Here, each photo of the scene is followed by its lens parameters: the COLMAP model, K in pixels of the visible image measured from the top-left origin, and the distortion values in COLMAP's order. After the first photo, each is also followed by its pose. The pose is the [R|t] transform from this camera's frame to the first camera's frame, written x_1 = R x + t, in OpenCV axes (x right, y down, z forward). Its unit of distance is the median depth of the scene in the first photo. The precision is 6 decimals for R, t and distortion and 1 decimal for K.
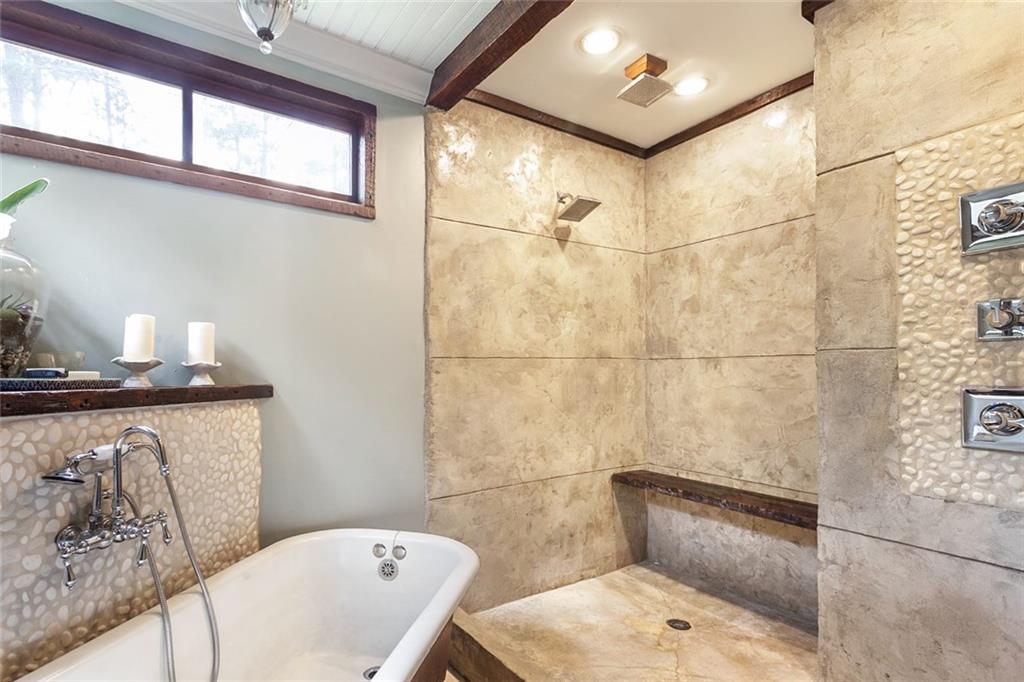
lens RADIAL K [[505.8, 0, 463.9], [0, 505.8, 370.5], [0, 0, 1]] dist [0.010838, 0.000102]
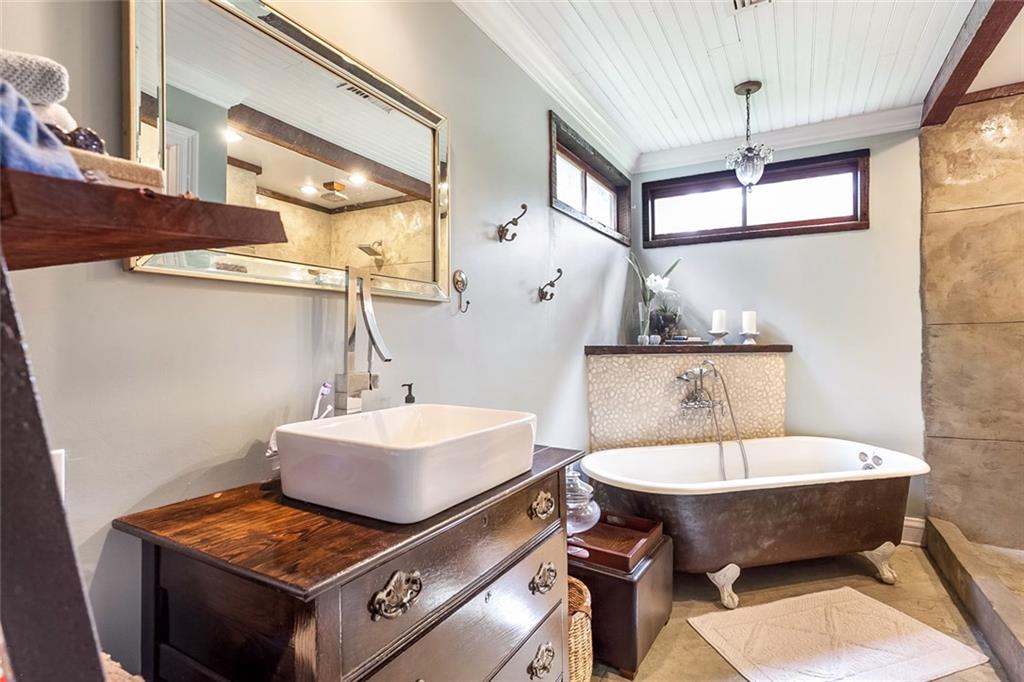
lens RADIAL K [[505.8, 0, 511.2], [0, 505.8, 338.9], [0, 0, 1]] dist [0.010838, 0.000102]
pose [[0.456709, -0.001264, -0.889615, 0.618592], [0.011636, 0.999922, 0.004552, -0.008032], [0.889540, -0.012430, 0.456688, -0.533299]]
